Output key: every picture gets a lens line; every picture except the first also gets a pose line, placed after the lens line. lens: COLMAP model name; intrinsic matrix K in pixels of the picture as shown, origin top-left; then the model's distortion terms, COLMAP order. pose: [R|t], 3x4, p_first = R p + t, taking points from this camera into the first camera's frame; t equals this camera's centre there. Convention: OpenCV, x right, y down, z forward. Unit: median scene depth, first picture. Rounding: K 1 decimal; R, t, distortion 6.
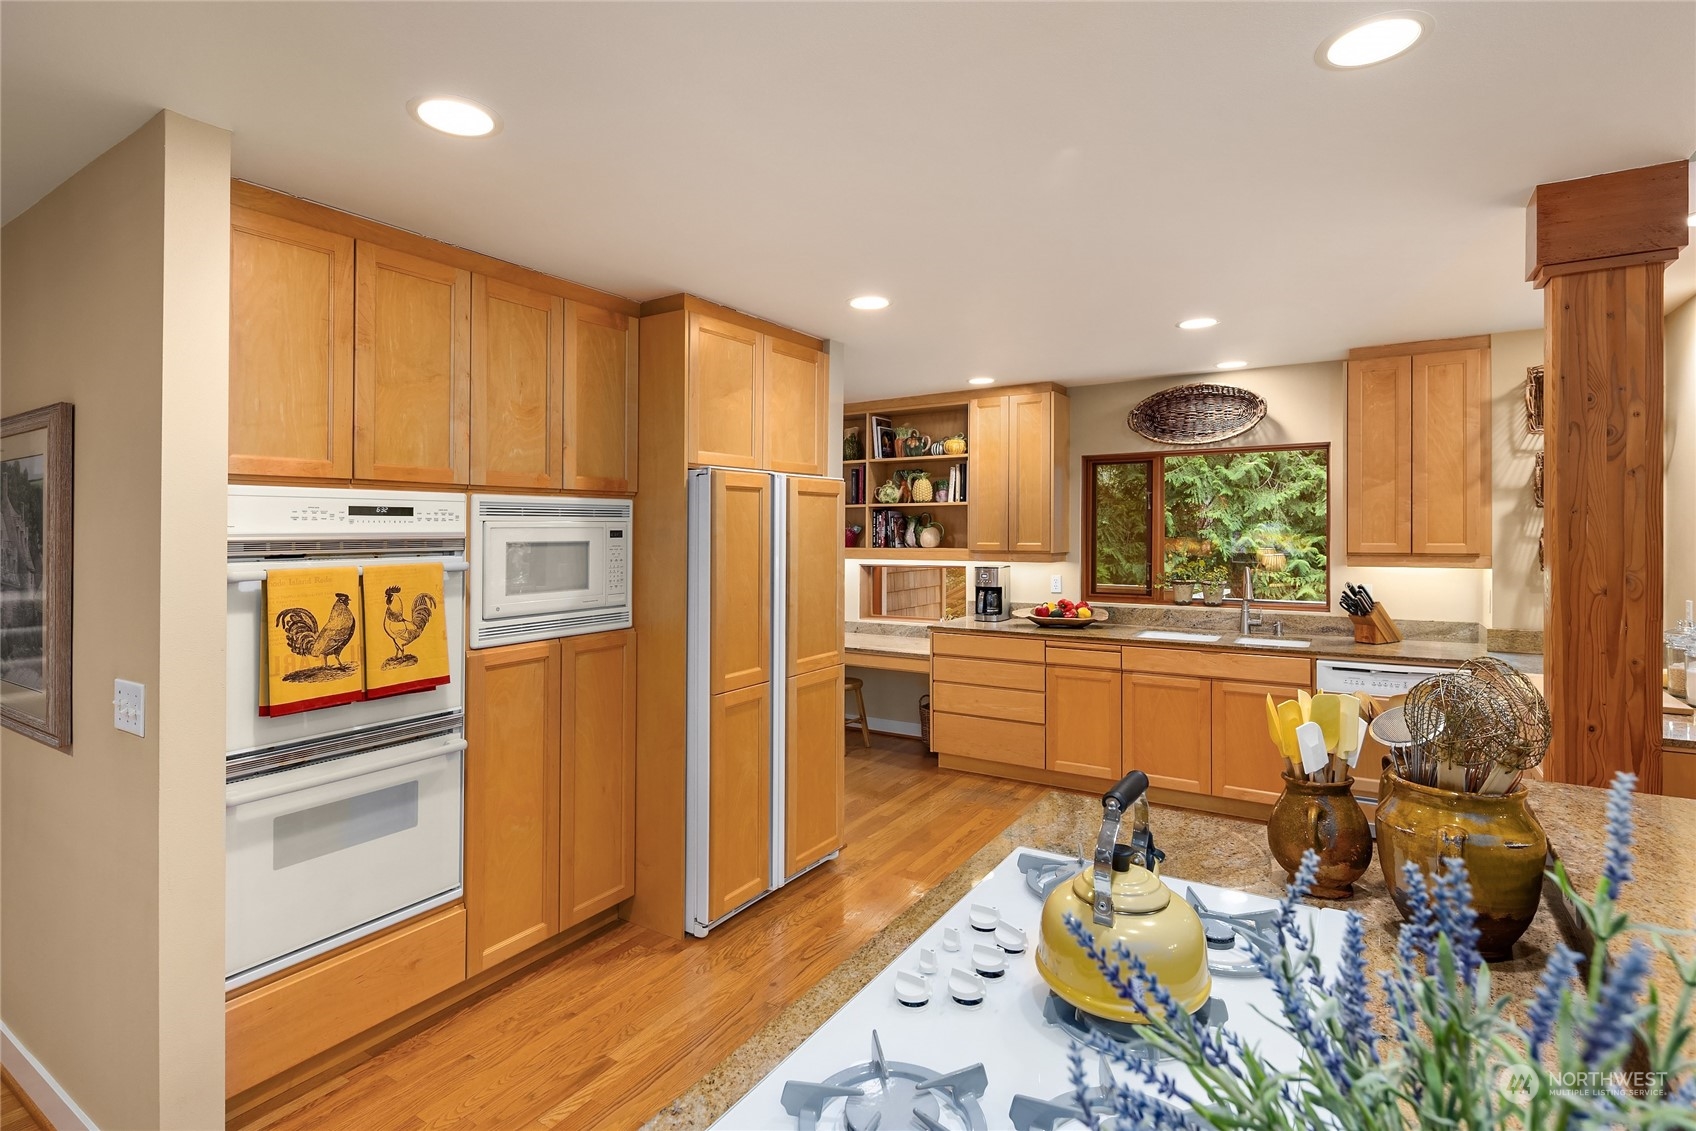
lens RADIAL K [[799.5, 0, 827.2], [0, 799.5, 527.1], [0, 0, 1]] dist [0.004004, -0.003324]
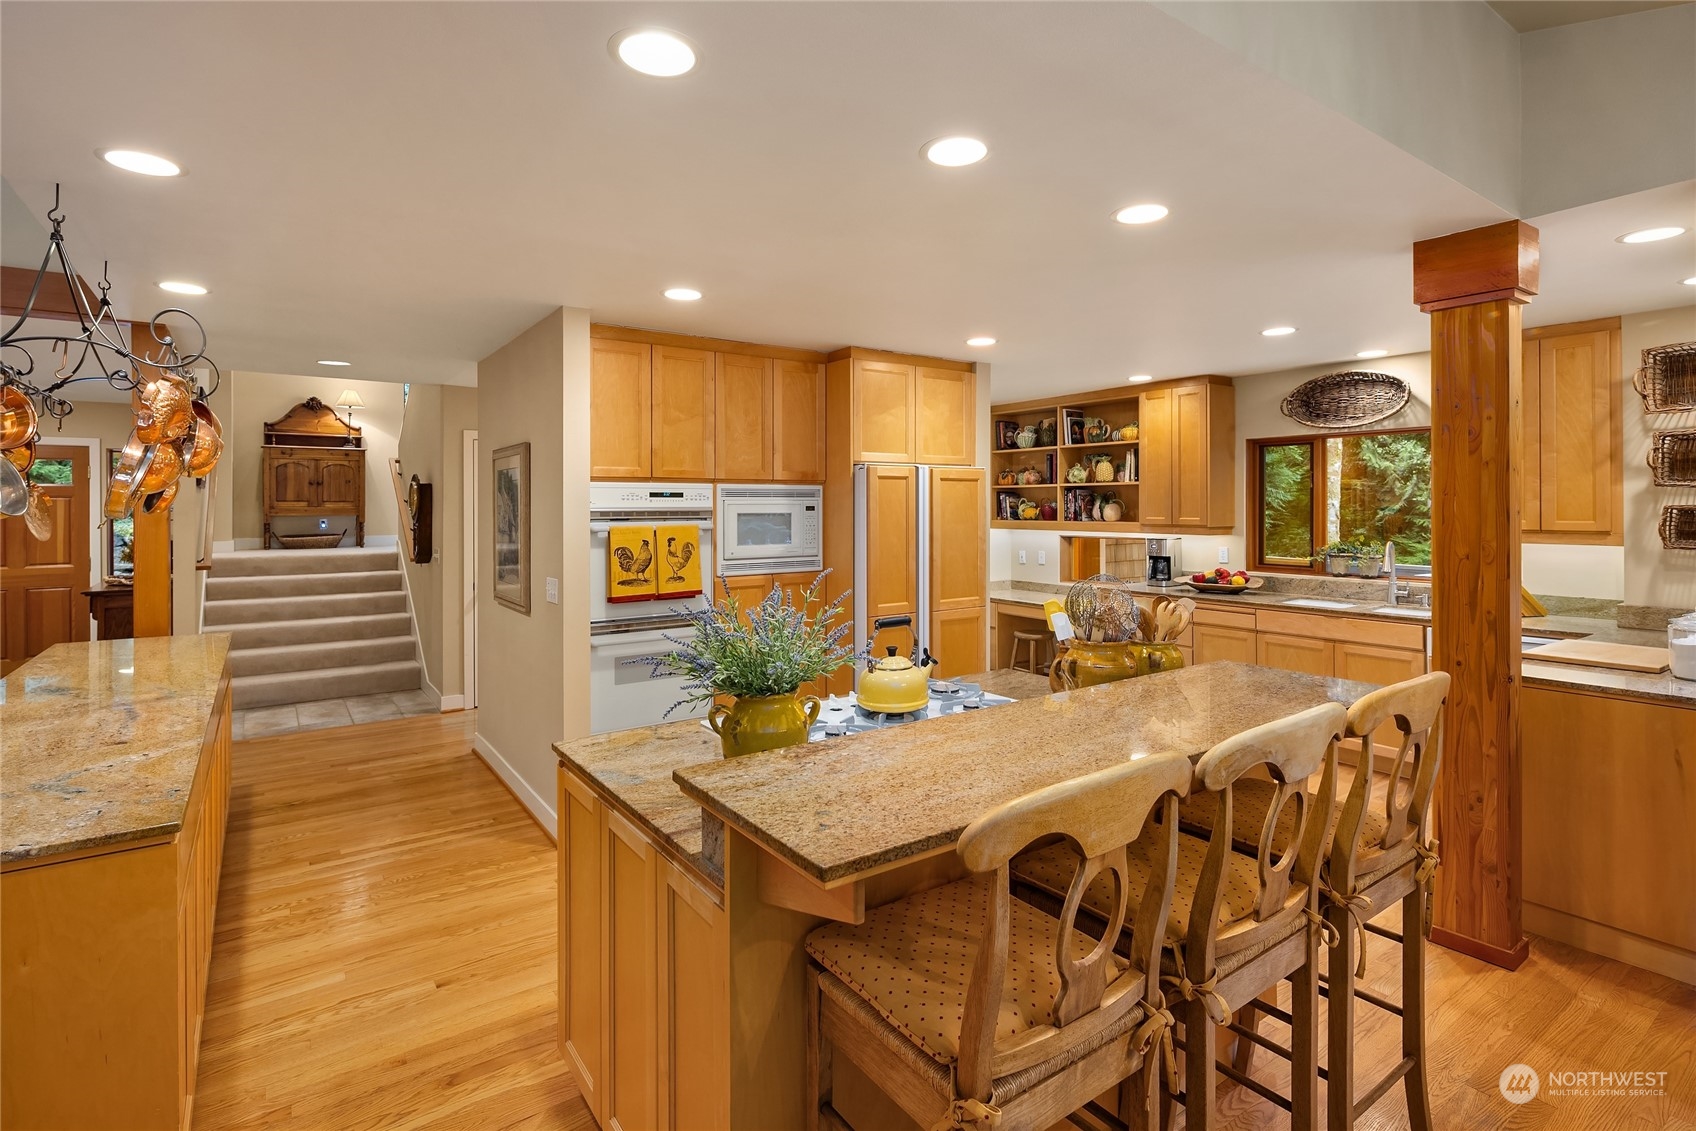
lens RADIAL K [[799.5, 0, 854.2], [0, 799.5, 513.8], [0, 0, 1]] dist [0.004004, -0.003324]
pose [[0.930138, 0.007014, -0.367142, 0.291970], [-0.001521, 0.999883, 0.015248, -0.003212], [0.367206, -0.013625, 0.930040, -0.301223]]
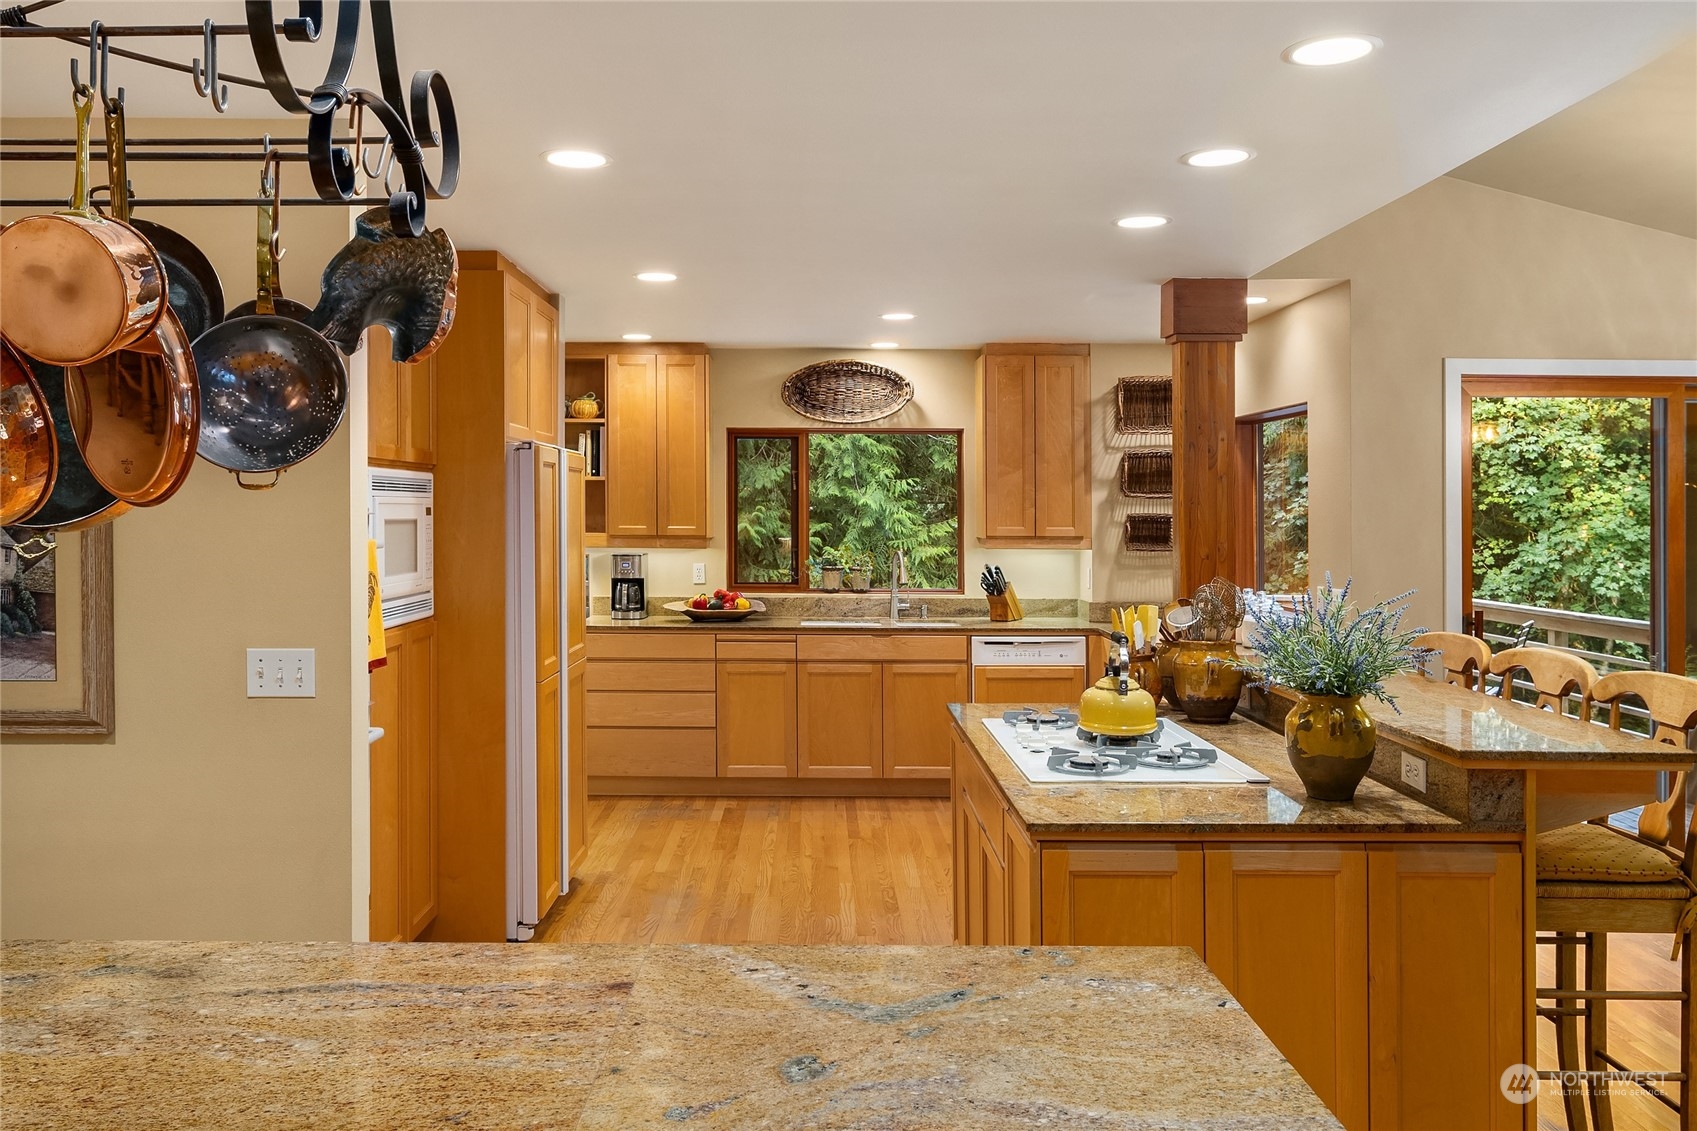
lens RADIAL K [[1369.6, 0, 765.8], [0, 1369.6, 469.6], [0, 0, 1]] dist [0.013495, -0.000048]
pose [[0.843198, 0.026663, 0.536941, -0.606950], [-0.011954, 0.999452, -0.030858, 0.003900], [-0.537470, 0.019601, 0.843055, -0.396200]]
